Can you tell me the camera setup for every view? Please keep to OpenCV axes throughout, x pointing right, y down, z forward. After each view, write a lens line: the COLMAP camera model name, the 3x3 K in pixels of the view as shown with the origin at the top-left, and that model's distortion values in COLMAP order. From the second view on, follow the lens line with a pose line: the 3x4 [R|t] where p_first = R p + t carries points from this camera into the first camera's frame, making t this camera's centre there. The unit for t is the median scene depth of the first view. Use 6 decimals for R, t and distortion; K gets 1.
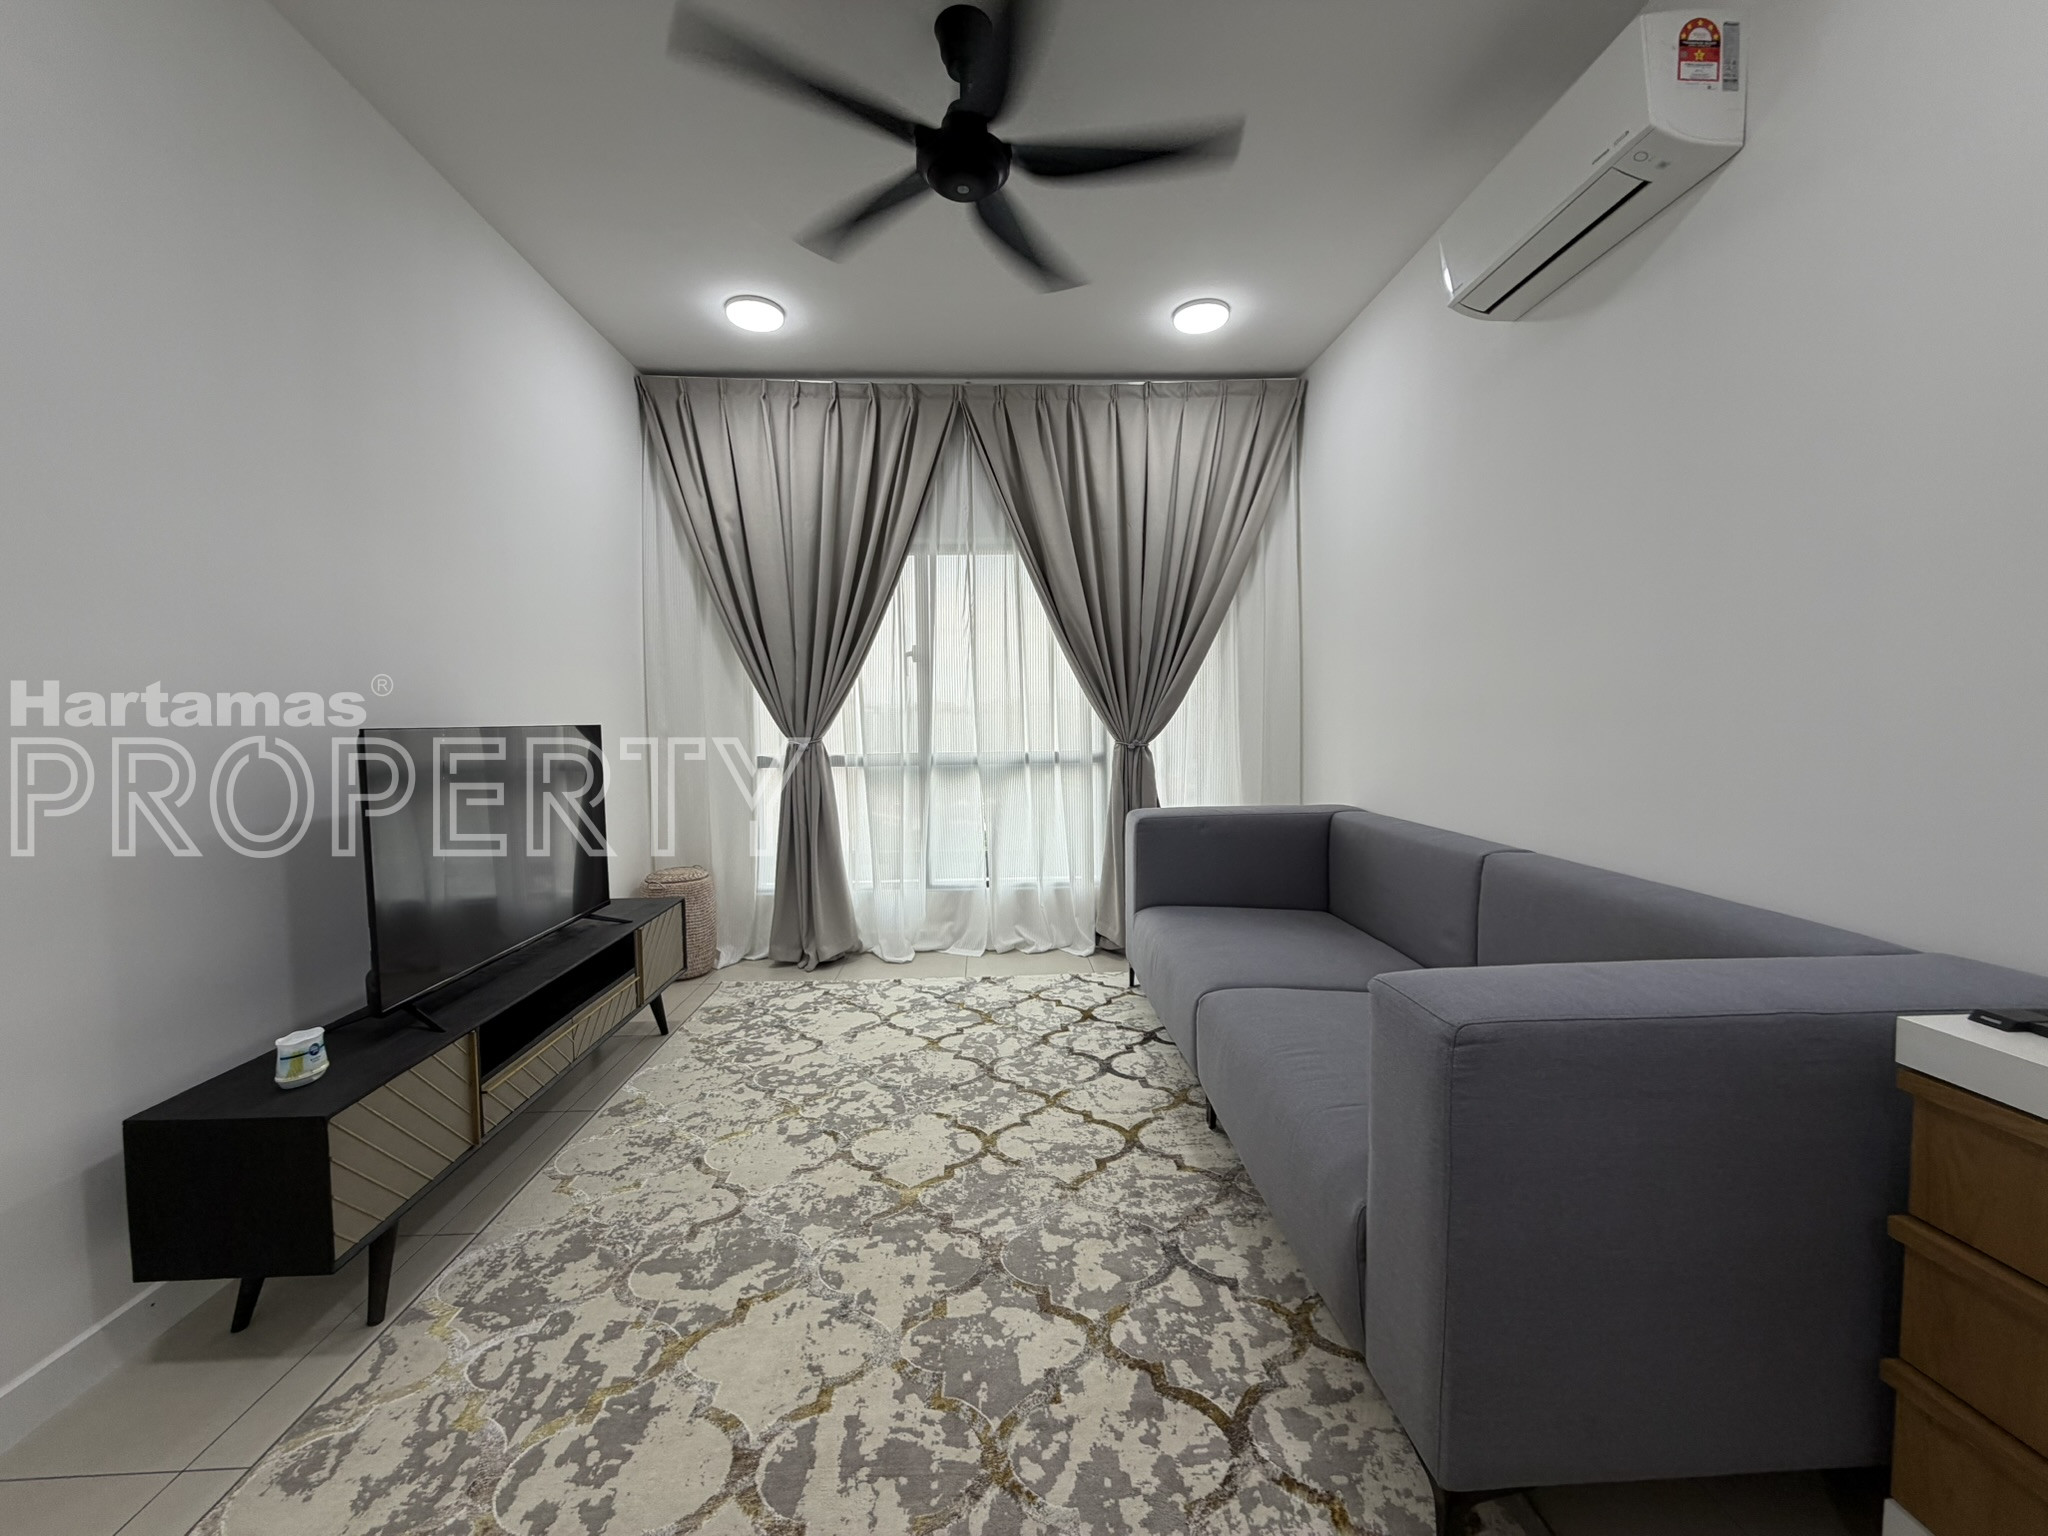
lens RADIAL K [[821.4, 0, 1022.0], [0, 821.4, 763.9], [0, 0, 1]] dist [0.000542, -0.000071]
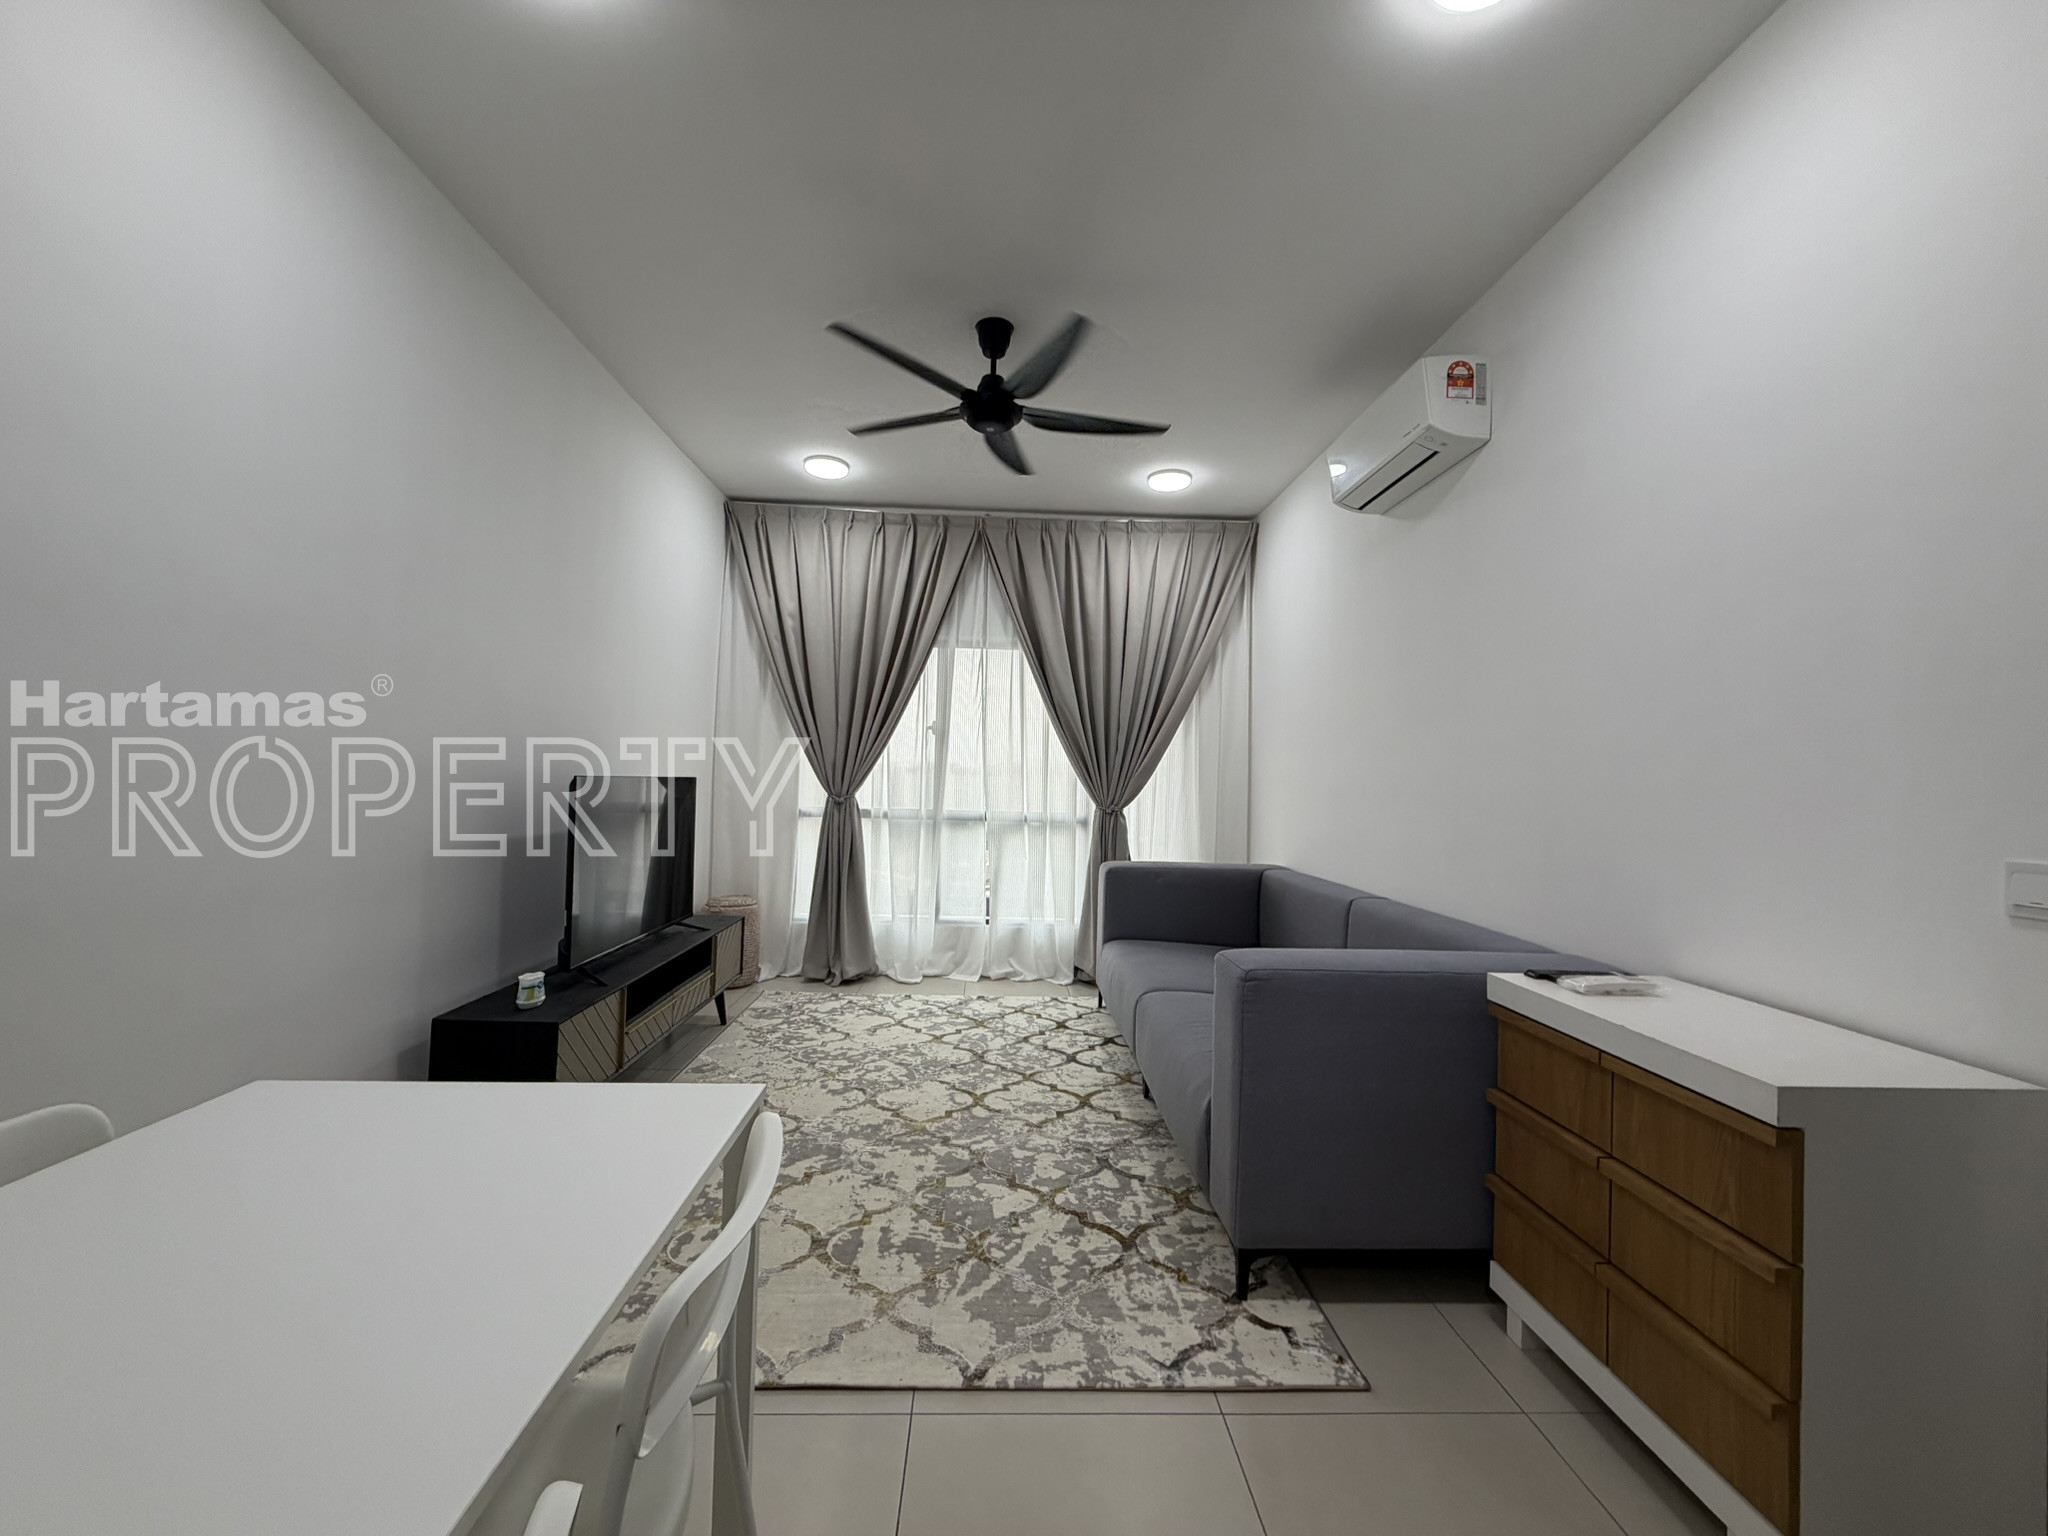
lens RADIAL K [[821.4, 0, 1022.0], [0, 821.4, 763.9], [0, 0, 1]] dist [0.000542, -0.000071]
pose [[0.999187, 0.039809, -0.006444, 0.016148], [-0.040188, 0.996211, -0.077122, 0.013113], [0.003350, 0.077319, 0.997001, -0.346552]]
